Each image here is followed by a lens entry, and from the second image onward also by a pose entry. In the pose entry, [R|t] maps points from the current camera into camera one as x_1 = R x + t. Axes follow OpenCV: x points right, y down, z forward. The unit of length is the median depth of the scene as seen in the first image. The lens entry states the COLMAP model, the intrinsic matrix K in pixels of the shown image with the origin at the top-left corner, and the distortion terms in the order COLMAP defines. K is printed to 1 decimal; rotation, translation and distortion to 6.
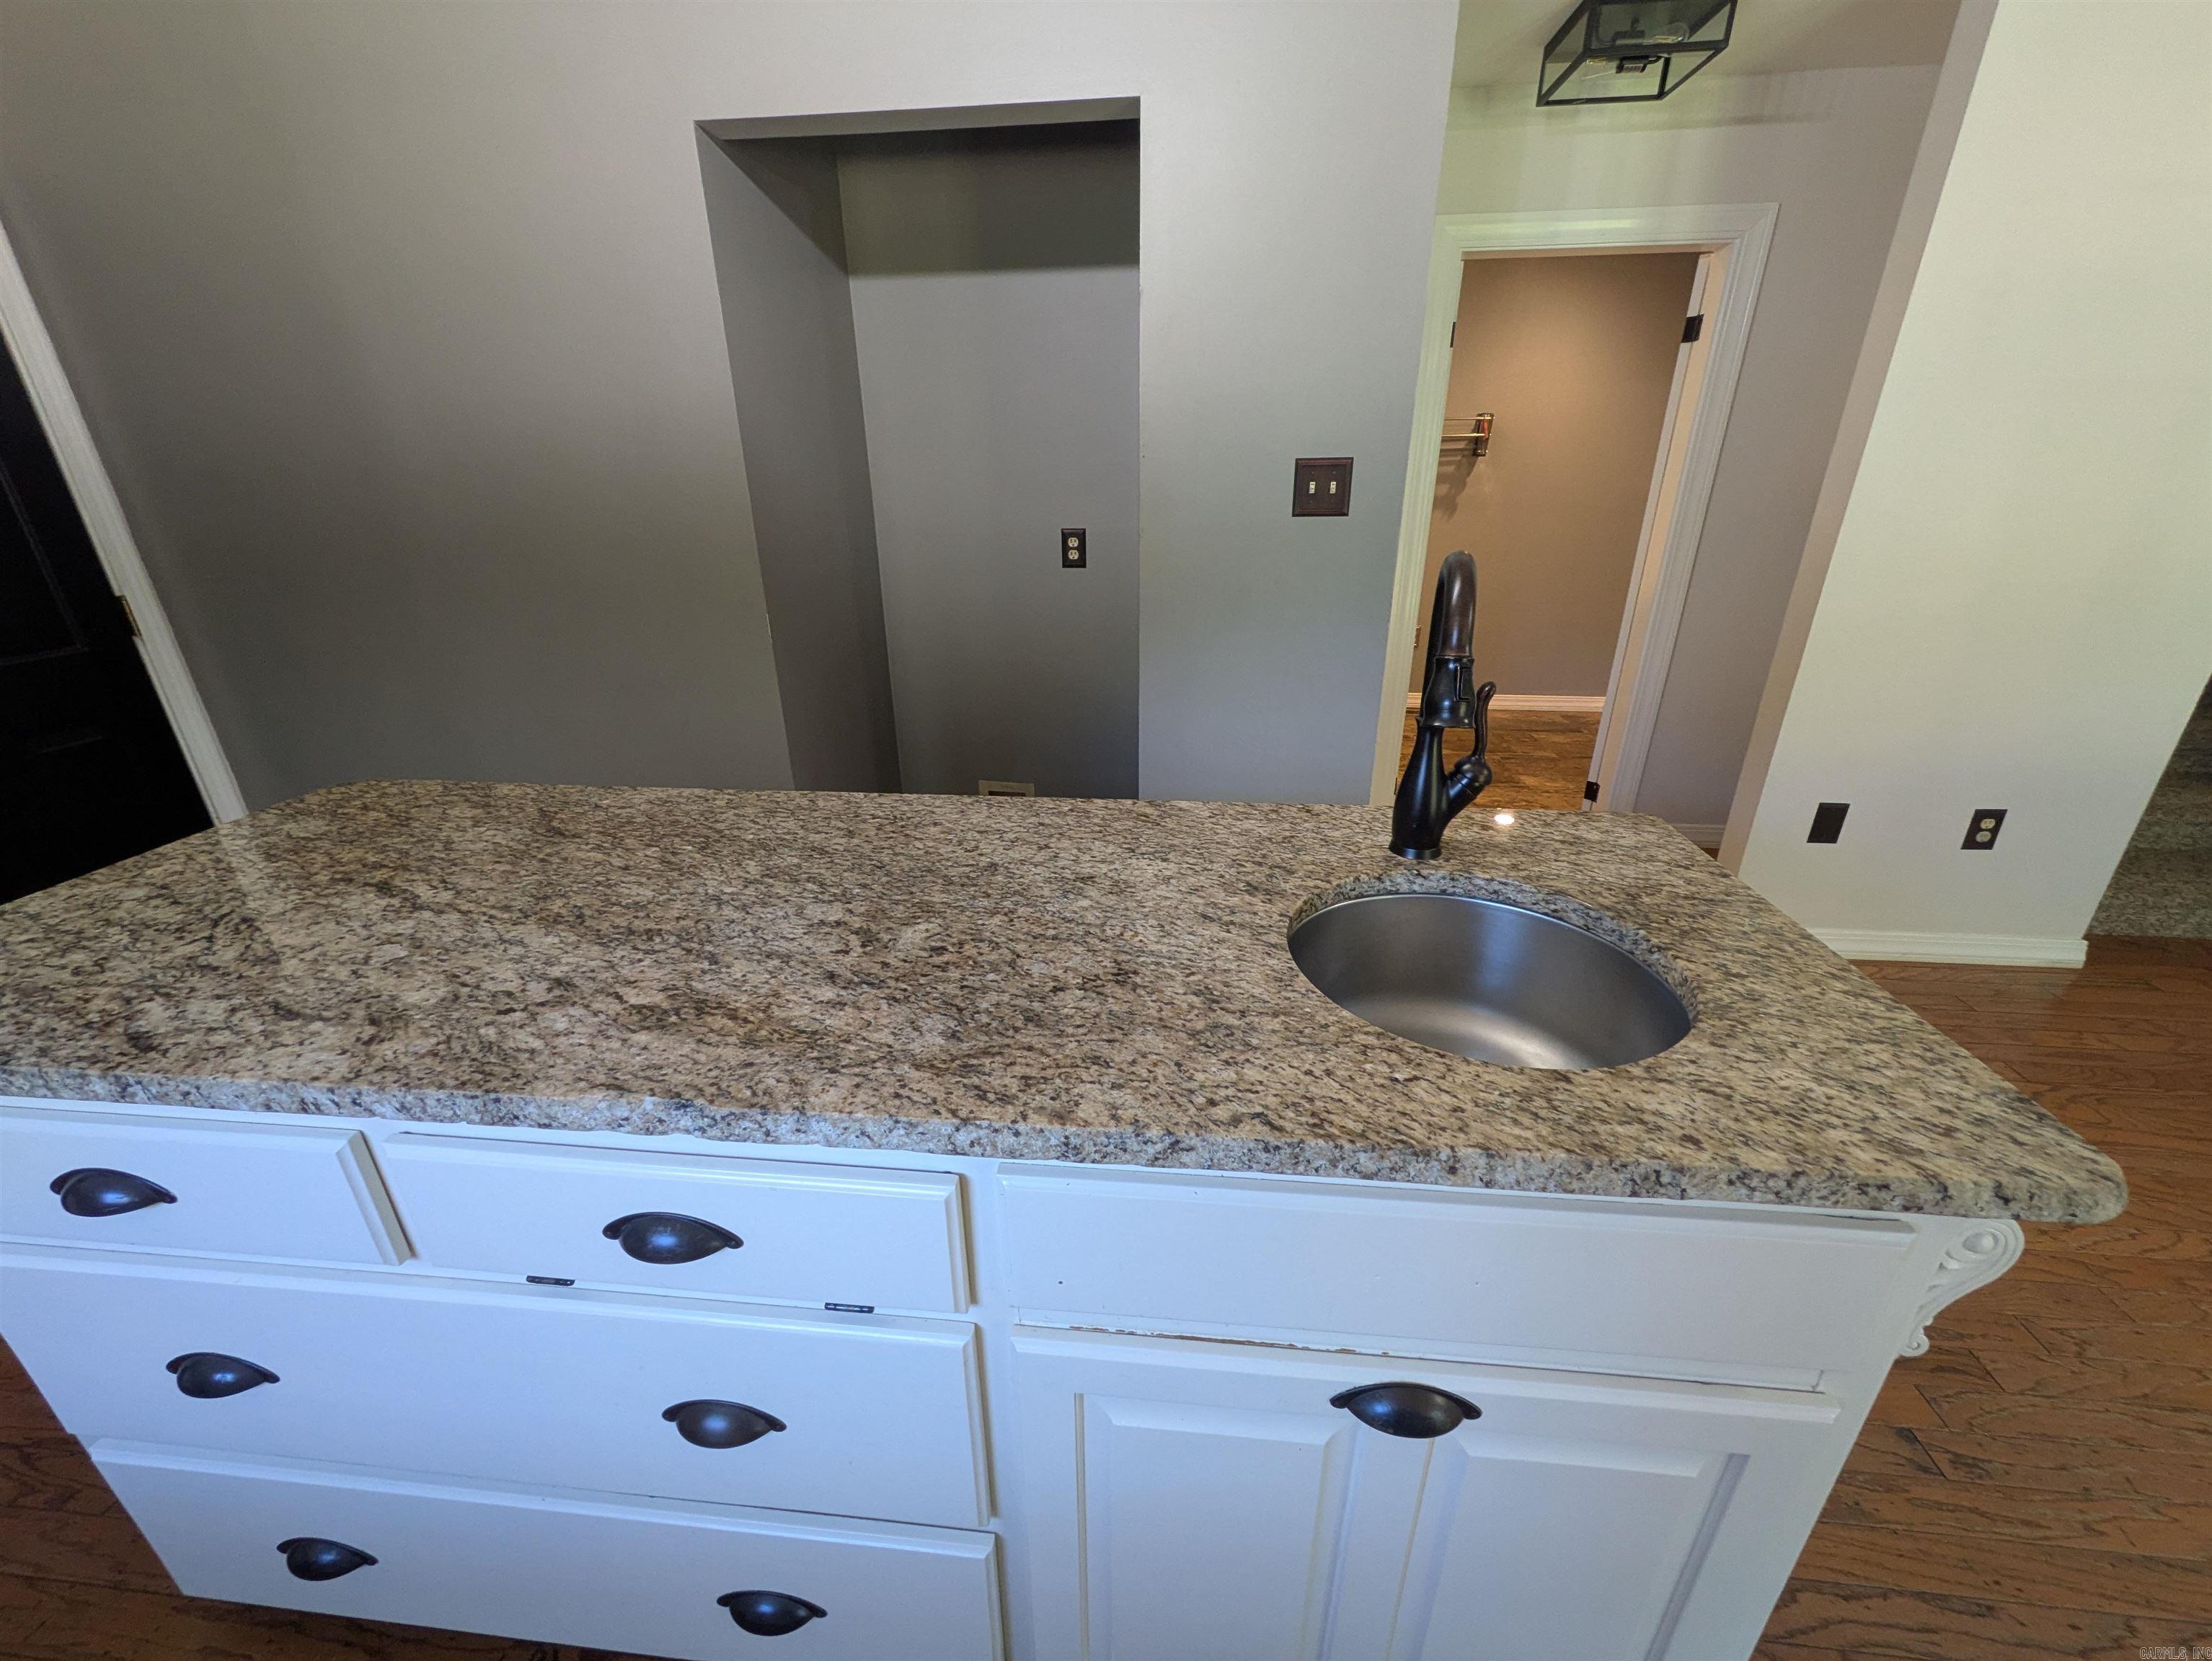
lens RADIAL K [[874.6, 0, 1114.3], [0, 874.6, 829.8], [0, 0, 1]] dist [0.000029, 0.000035]
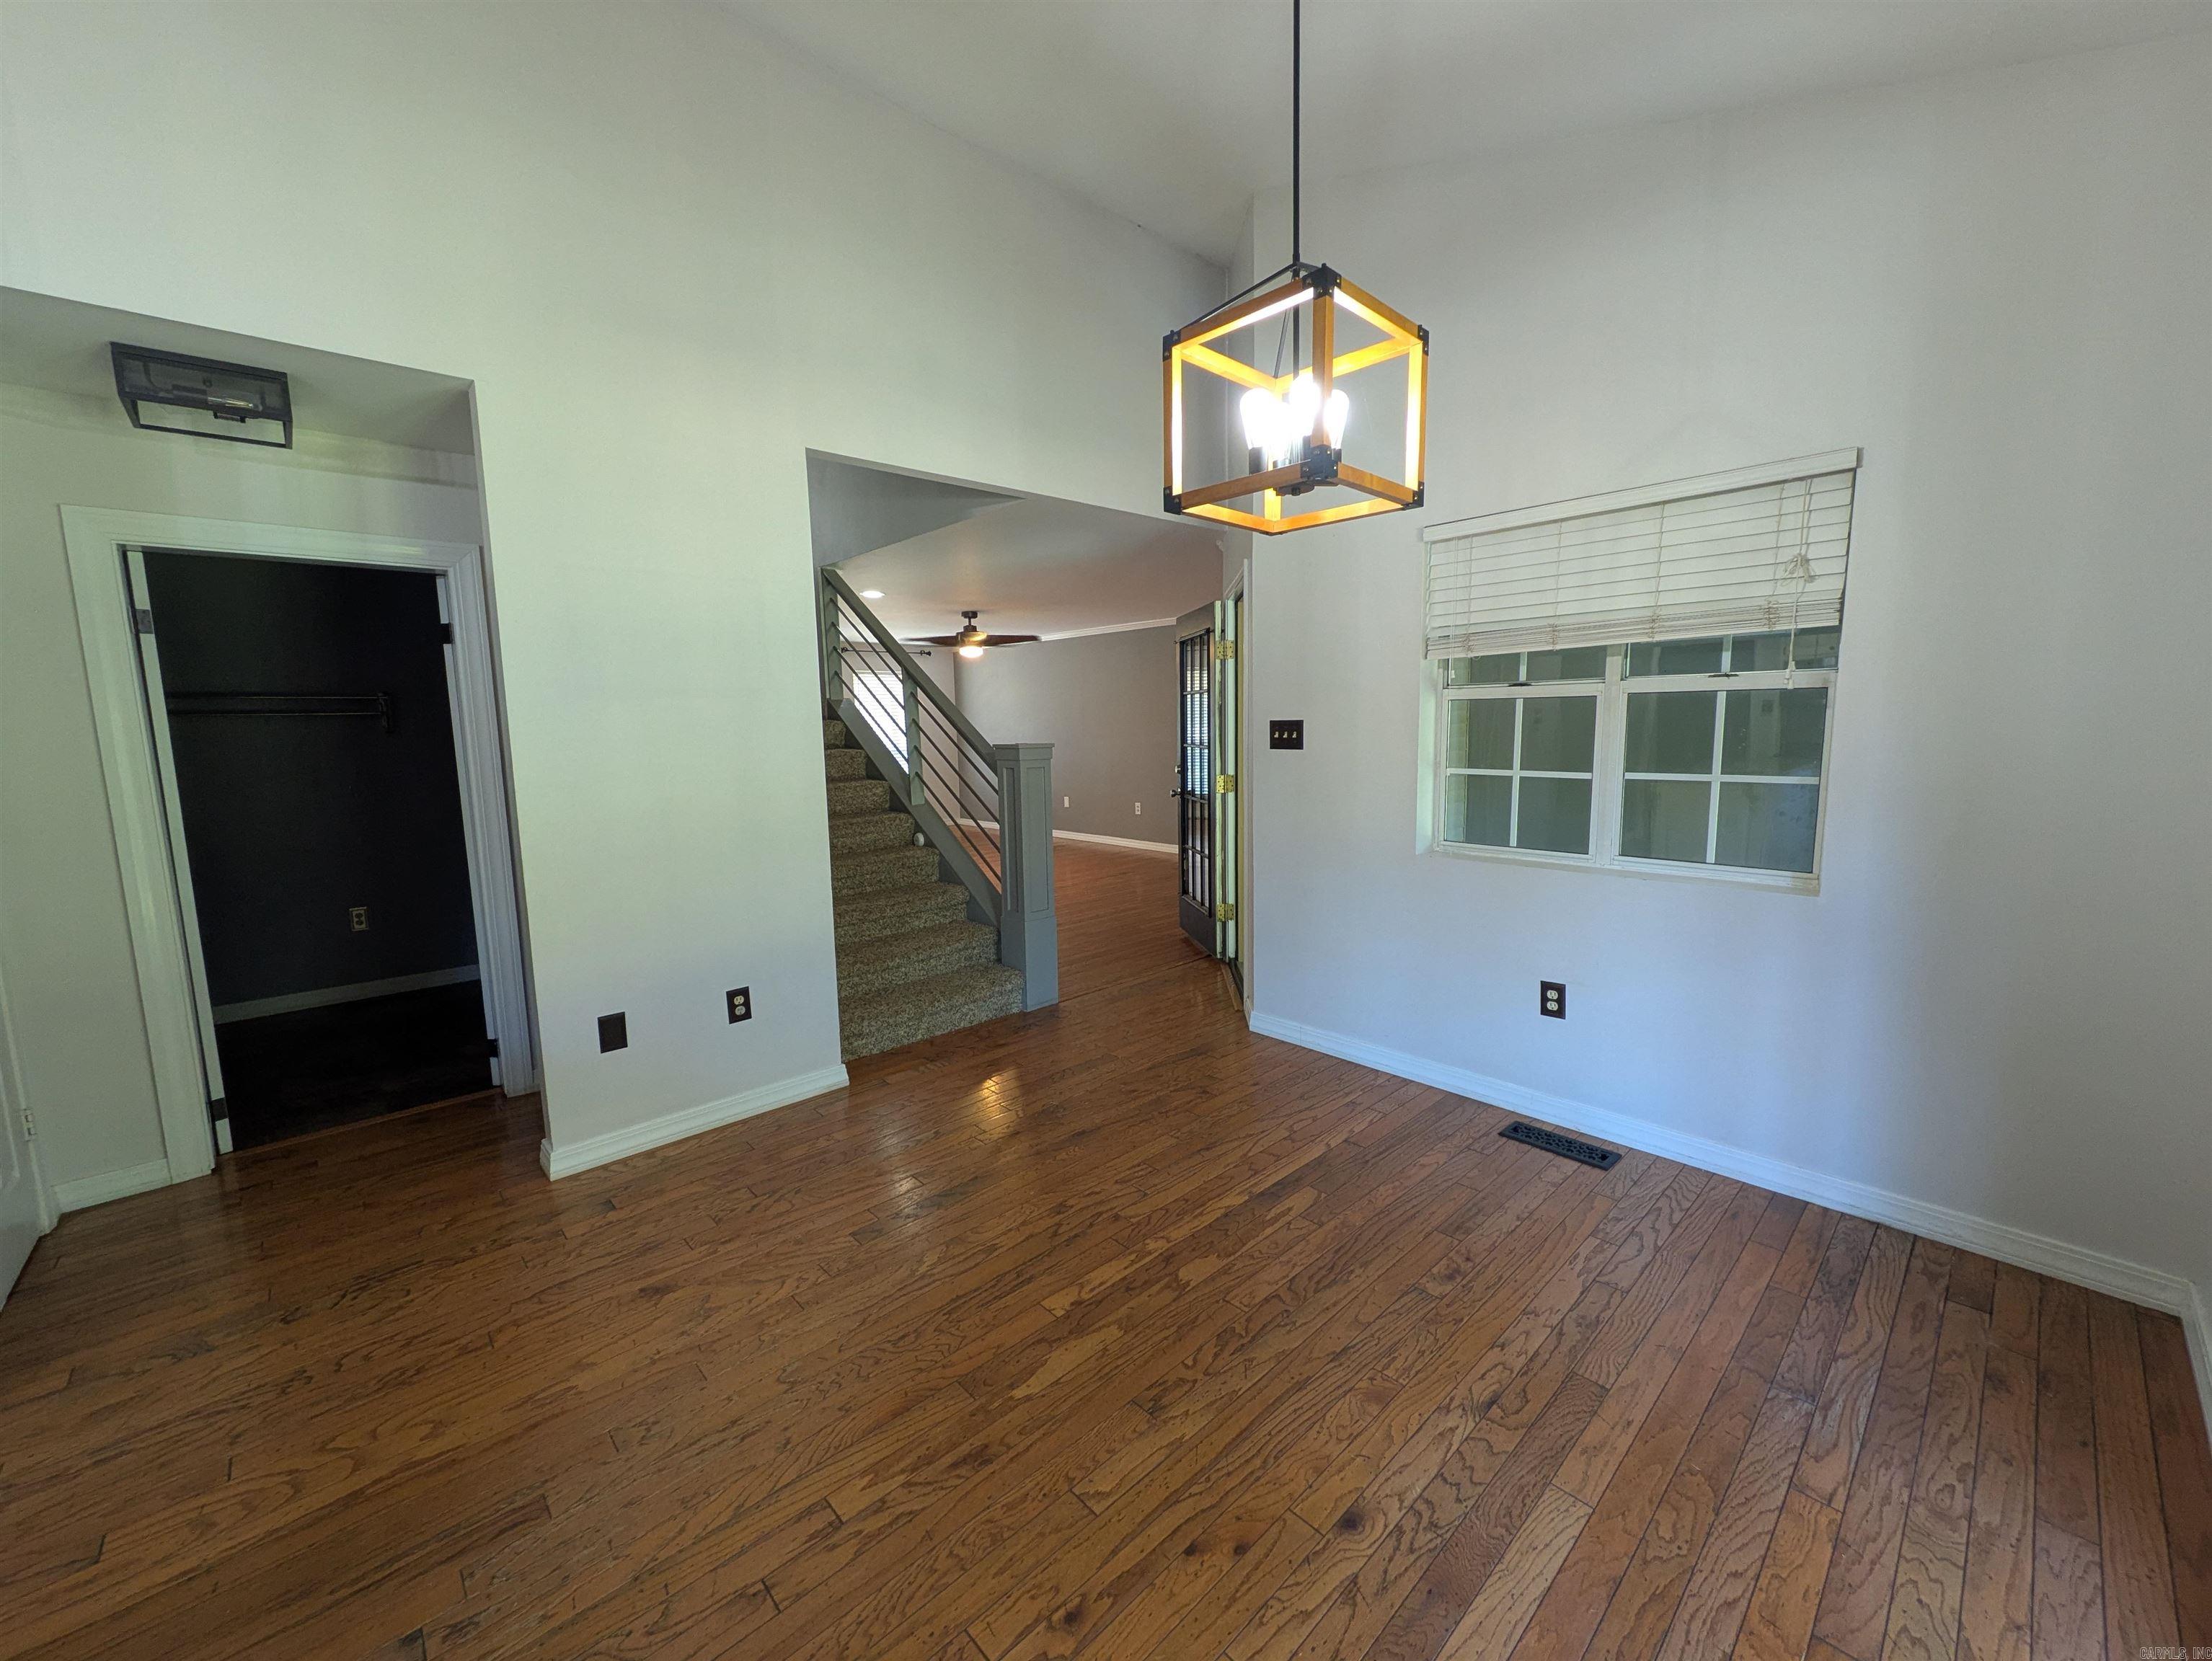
lens RADIAL K [[874.6, 0, 1111.4], [0, 874.6, 824.4], [0, 0, 1]] dist [0.000029, 0.000035]
pose [[0.660612, -0.093448, 0.744889, 0.941711], [0.295520, 0.944483, -0.143597, 0.213961], [-0.690115, 0.314992, 0.651553, -0.683608]]
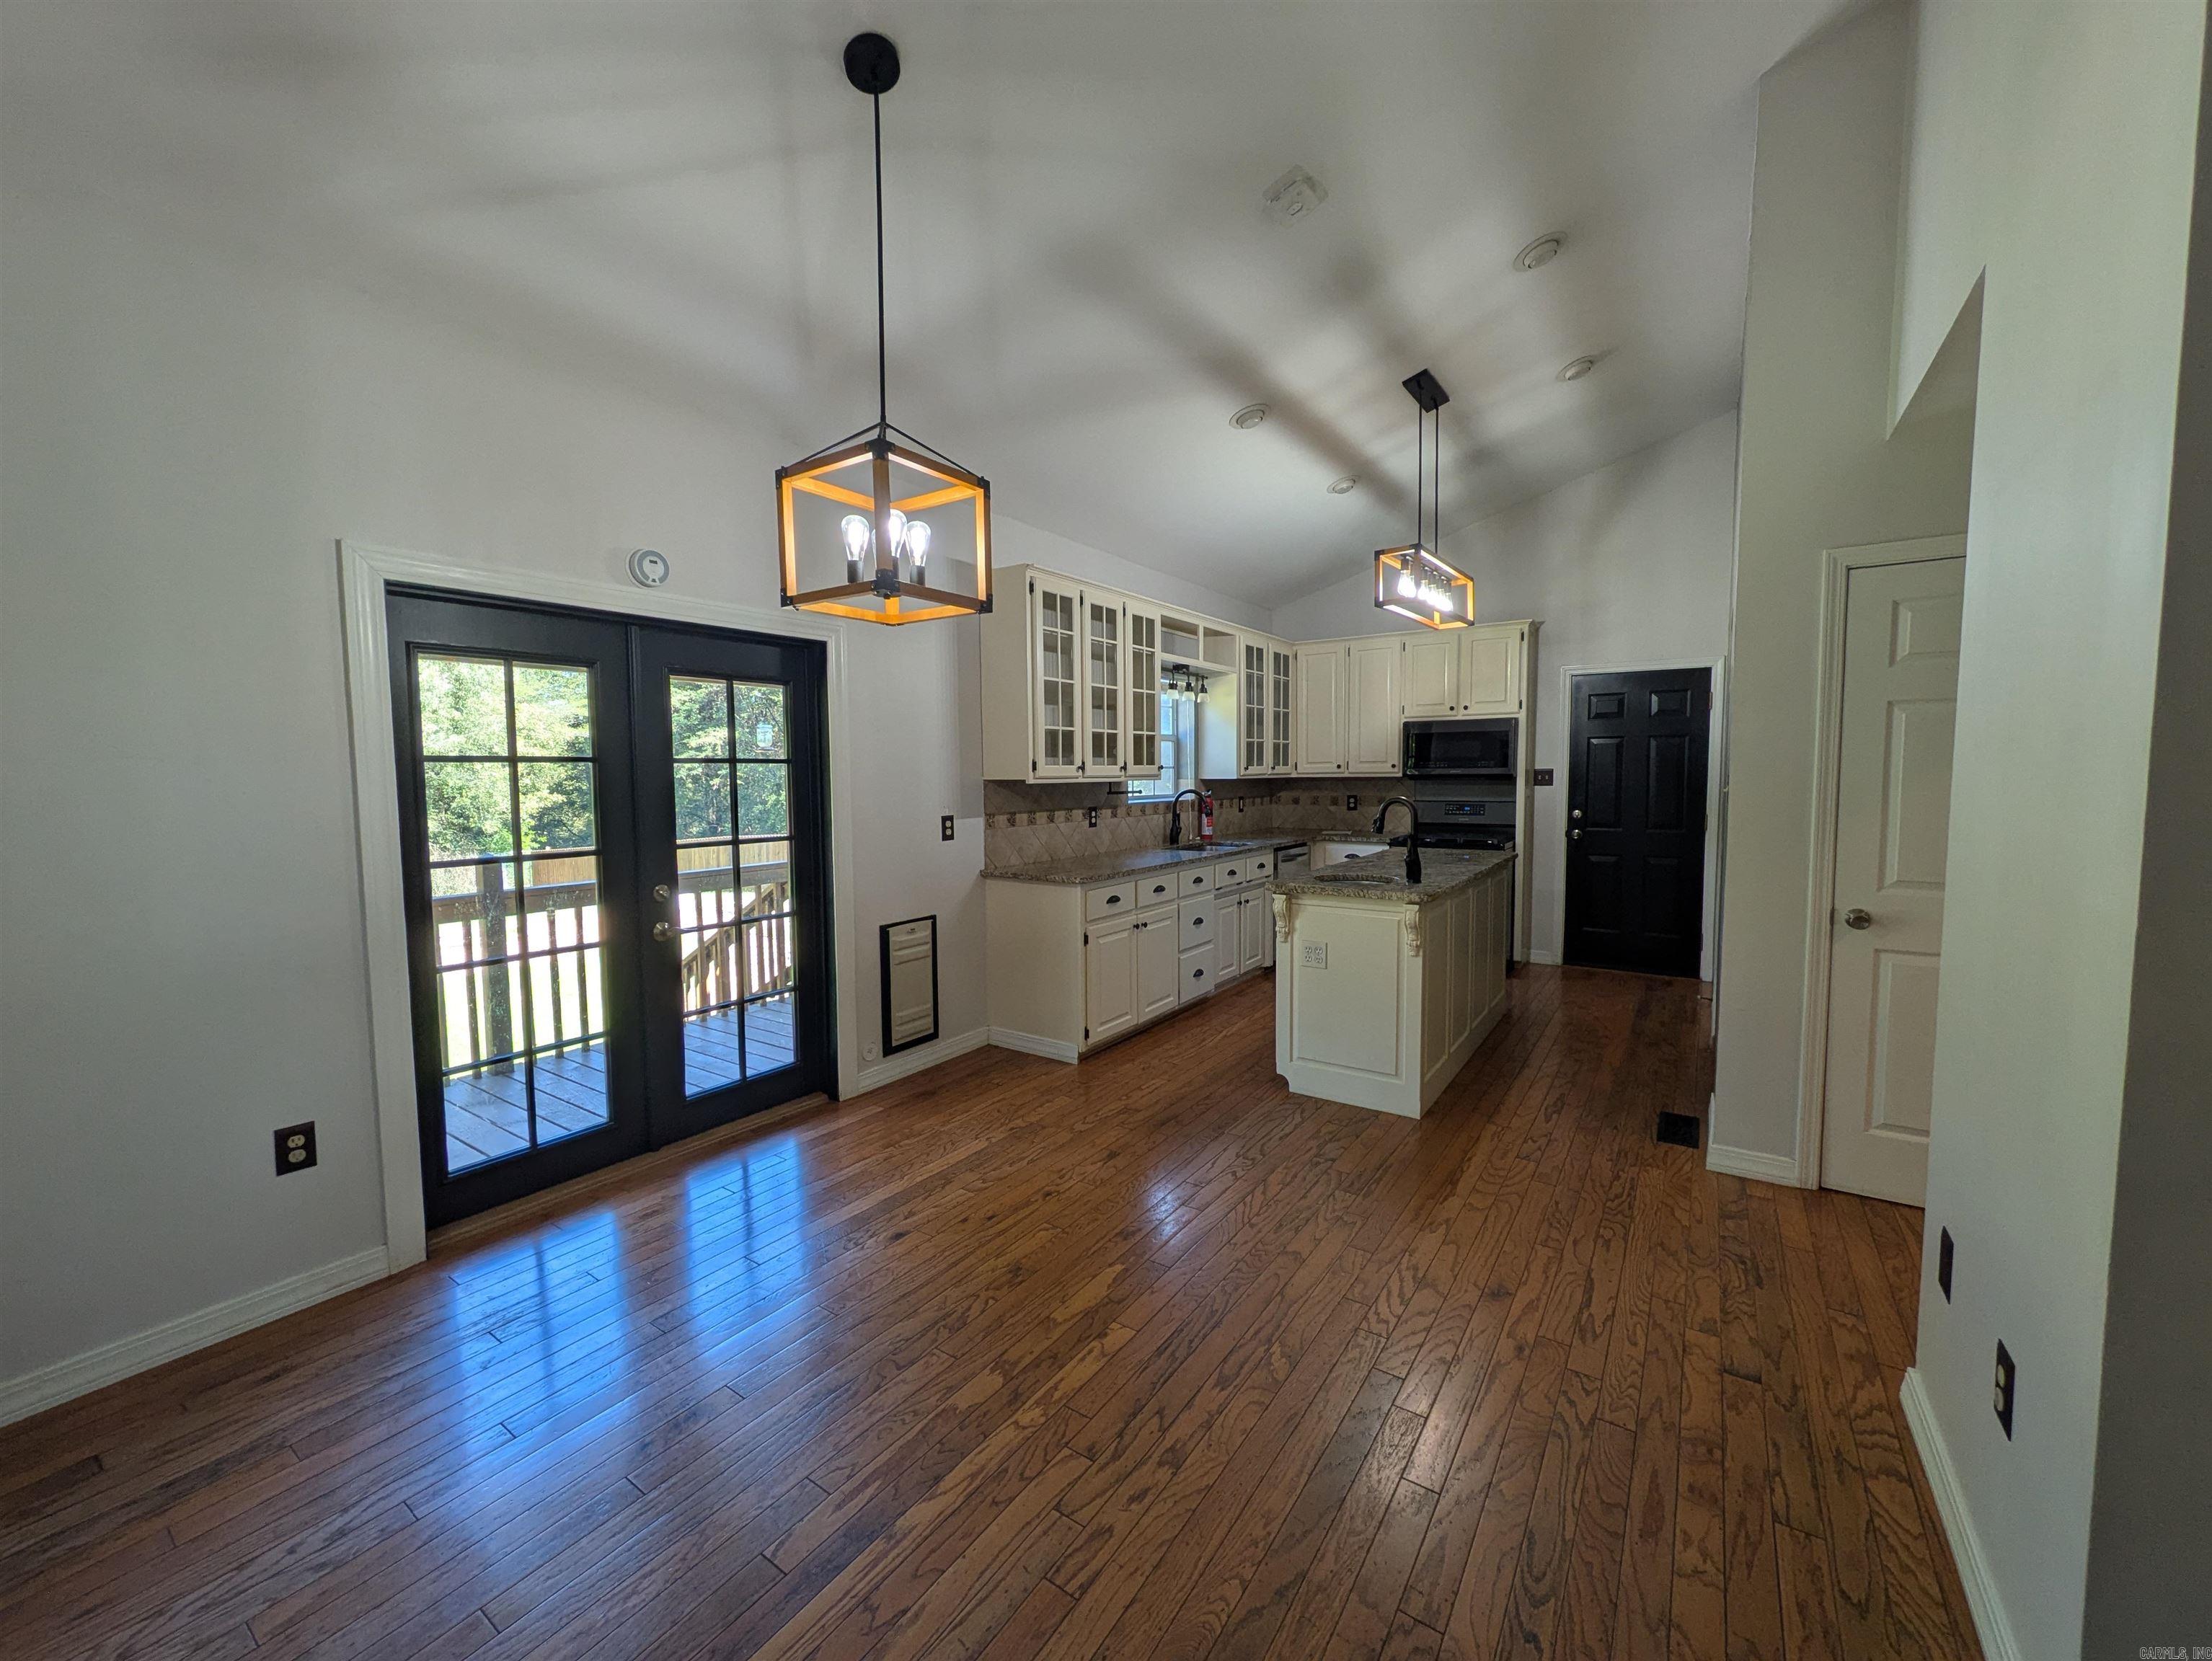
lens RADIAL K [[874.6, 0, 1105.0], [0, 874.6, 828.9], [0, 0, 1]] dist [0.000029, 0.000035]
pose [[-0.486767, 0.074163, -0.870378, 4.041567], [-0.317371, 0.913286, 0.255312, -0.694312], [0.813839, 0.400510, -0.421020, 1.464185]]
